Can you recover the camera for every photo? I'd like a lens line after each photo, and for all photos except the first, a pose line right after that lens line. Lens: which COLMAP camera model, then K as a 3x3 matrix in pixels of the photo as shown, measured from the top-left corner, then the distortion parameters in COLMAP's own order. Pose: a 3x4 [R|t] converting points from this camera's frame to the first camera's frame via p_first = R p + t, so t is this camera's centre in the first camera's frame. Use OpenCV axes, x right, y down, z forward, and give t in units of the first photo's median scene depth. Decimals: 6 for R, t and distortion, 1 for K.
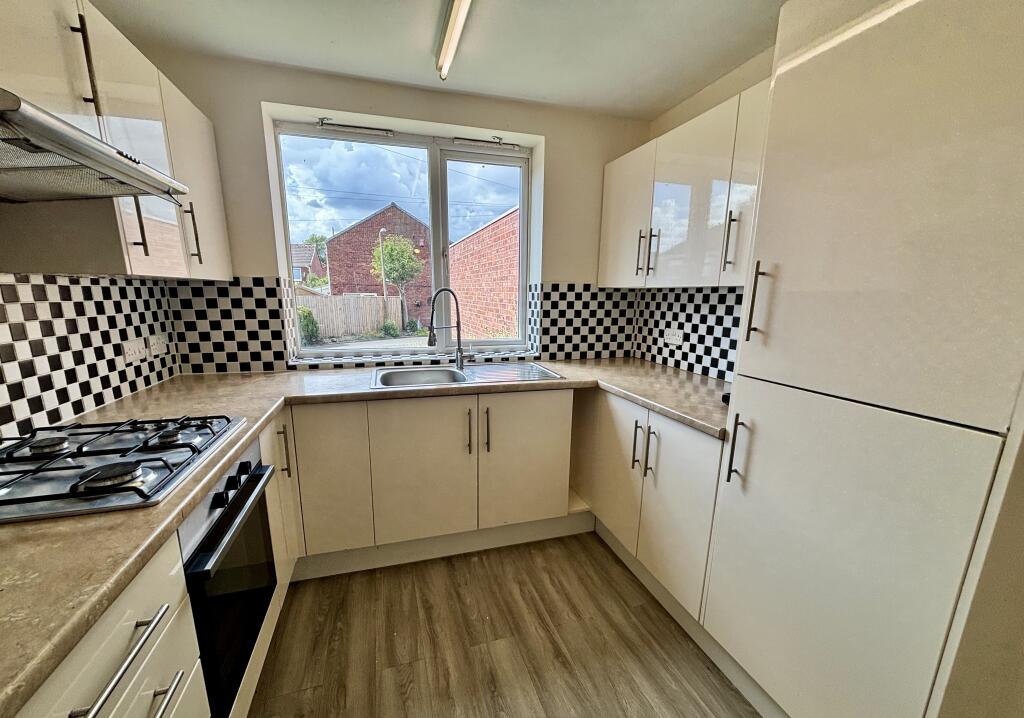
lens RADIAL K [[408.2, 0, 507.7], [0, 408.2, 385.1], [0, 0, 1]] dist [-0.004583, -0.000835]
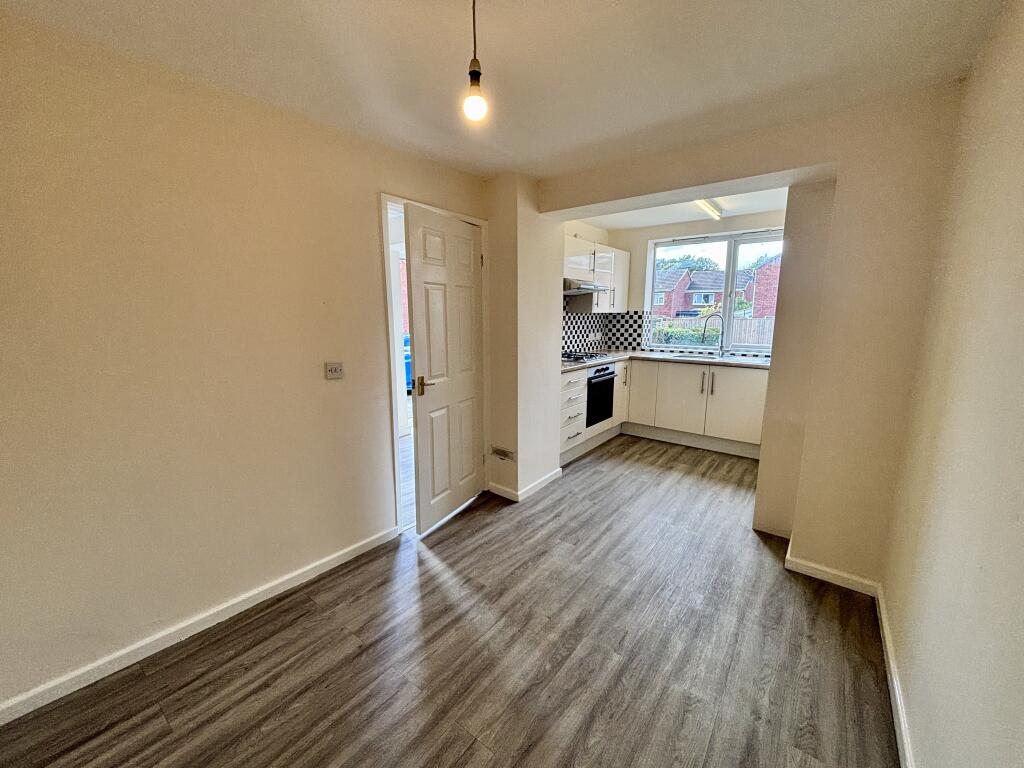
lens RADIAL K [[408.3, 0, 500.9], [0, 408.3, 382.6], [0, 0, 1]] dist [0.000548, -0.001592]
pose [[0.552604, 0.126131, -0.823845, 0.995700], [-0.174161, 0.984135, 0.033851, 0.211233], [0.815044, 0.124776, 0.565804, -0.970790]]
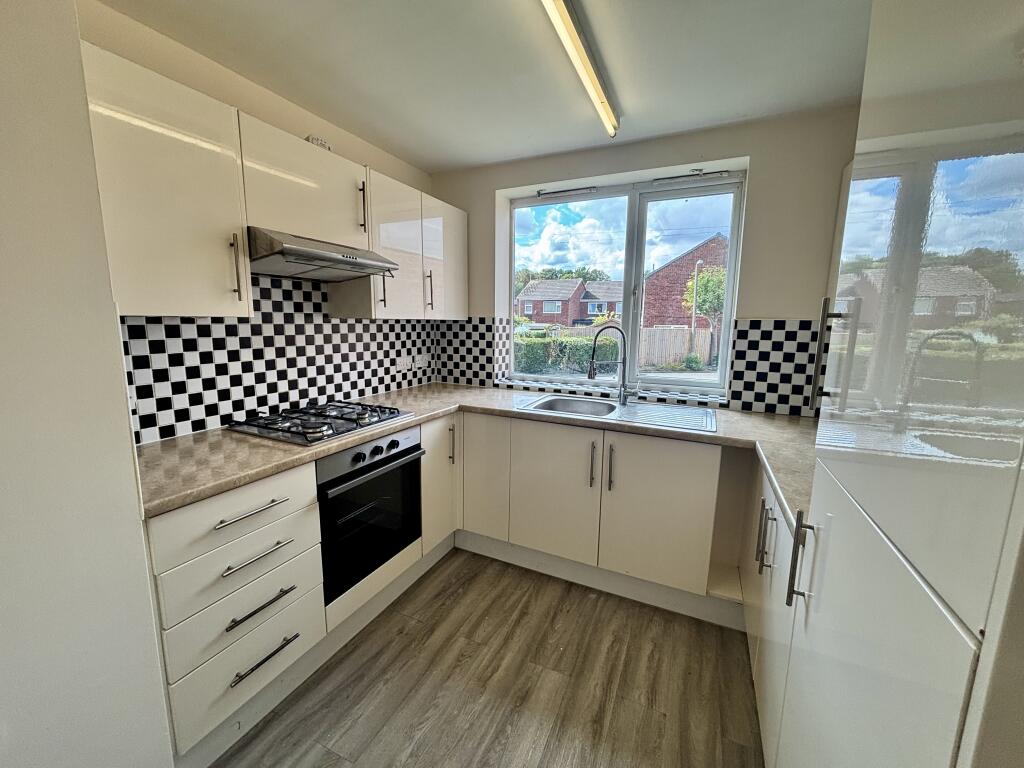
lens RADIAL K [[408.3, 0, 511.6], [0, 408.3, 384.9], [0, 0, 1]] dist [0.000548, -0.001592]
pose [[0.740531, 0.103328, -0.664031, 0.388991], [-0.153206, 0.988046, -0.017109, -0.032640], [0.654325, 0.114403, 0.747510, 0.073515]]
